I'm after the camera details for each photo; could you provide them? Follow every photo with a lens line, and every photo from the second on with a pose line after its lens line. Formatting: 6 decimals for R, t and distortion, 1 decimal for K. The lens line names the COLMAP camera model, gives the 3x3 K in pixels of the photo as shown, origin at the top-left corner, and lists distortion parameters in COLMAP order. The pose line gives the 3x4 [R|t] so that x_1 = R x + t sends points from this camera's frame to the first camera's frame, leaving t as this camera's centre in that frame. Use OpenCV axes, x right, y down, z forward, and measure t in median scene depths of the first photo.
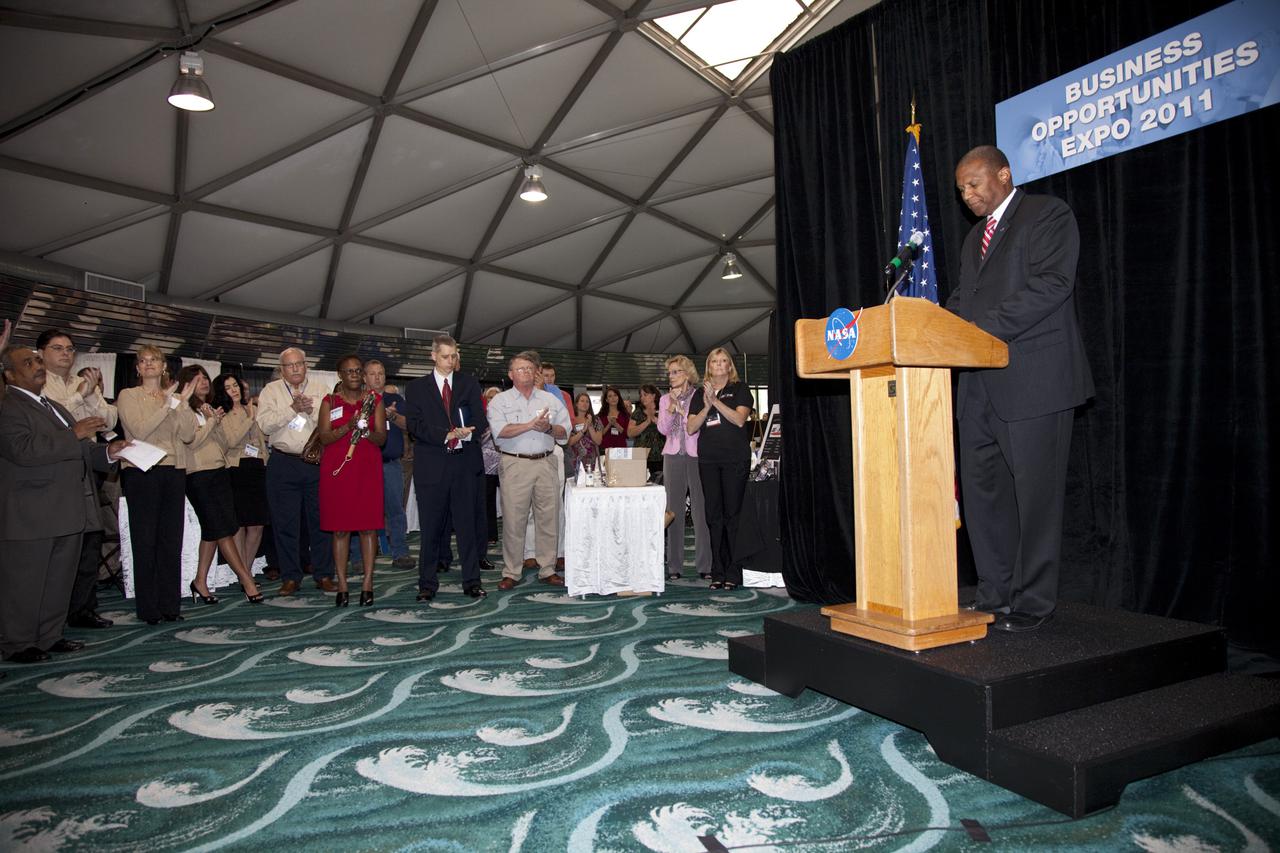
lens RADIAL K [[904.0, 0, 640.0], [0, 904.0, 426.5], [0, 0, 1]] dist [-0.110050, 0.076680]
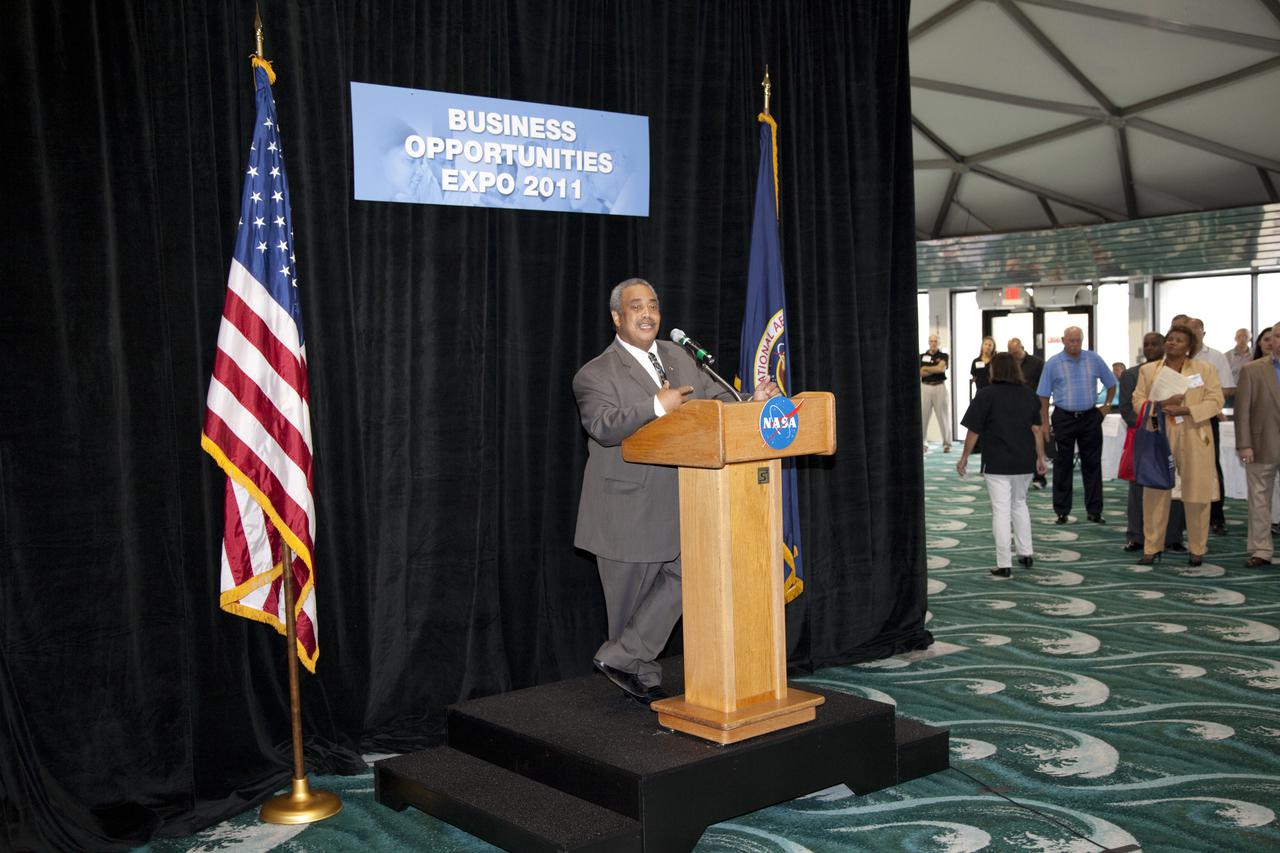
lens RADIAL K [[1402.3, 0, 640.0], [0, 1402.3, 426.5], [0, 0, 1]] dist [0.086372, 0.002910]
pose [[-0.232089, -0.022278, 0.972439, -1.005997], [0.014213, 0.999553, 0.026291, -0.117768], [-0.972591, 0.019923, -0.231669, 1.252399]]
